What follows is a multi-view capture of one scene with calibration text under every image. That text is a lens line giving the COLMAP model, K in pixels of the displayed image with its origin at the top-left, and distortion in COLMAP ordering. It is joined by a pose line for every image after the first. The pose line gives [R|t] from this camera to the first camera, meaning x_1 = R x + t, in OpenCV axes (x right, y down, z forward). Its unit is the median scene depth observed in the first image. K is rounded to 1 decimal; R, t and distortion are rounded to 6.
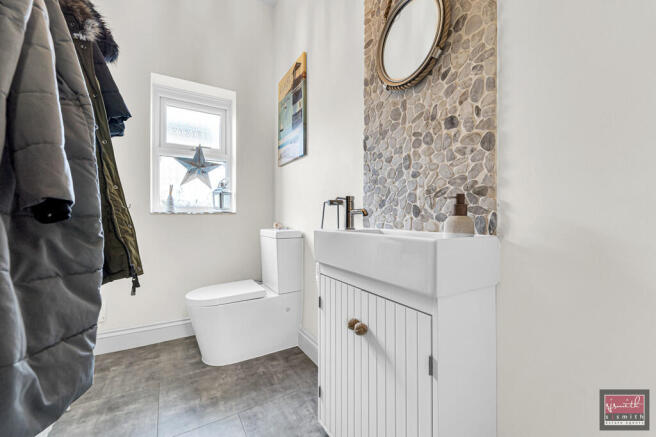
lens RADIAL K [[268.8, 0, 325.4], [0, 268.8, 217.6], [0, 0, 1]] dist [0.001314, 0.000030]
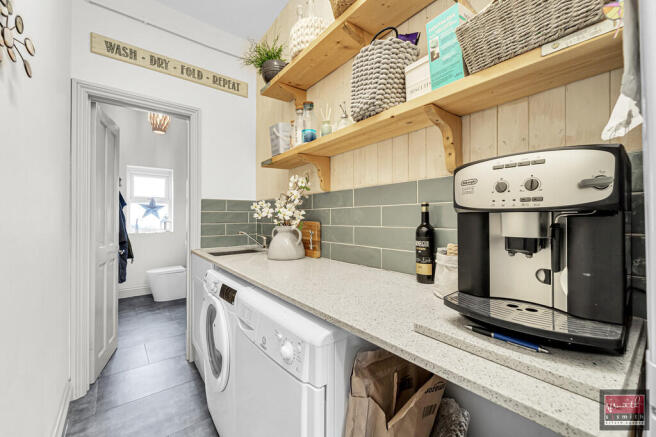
lens RADIAL K [[268.8, 0, 331.1], [0, 268.8, 218.1], [0, 0, 1]] dist [0.001314, 0.000030]
pose [[0.991310, -0.005050, 0.131449, 0.549172], [0.003860, 0.999949, 0.009311, -0.130793], [-0.131490, -0.008723, 0.991279, -1.088337]]
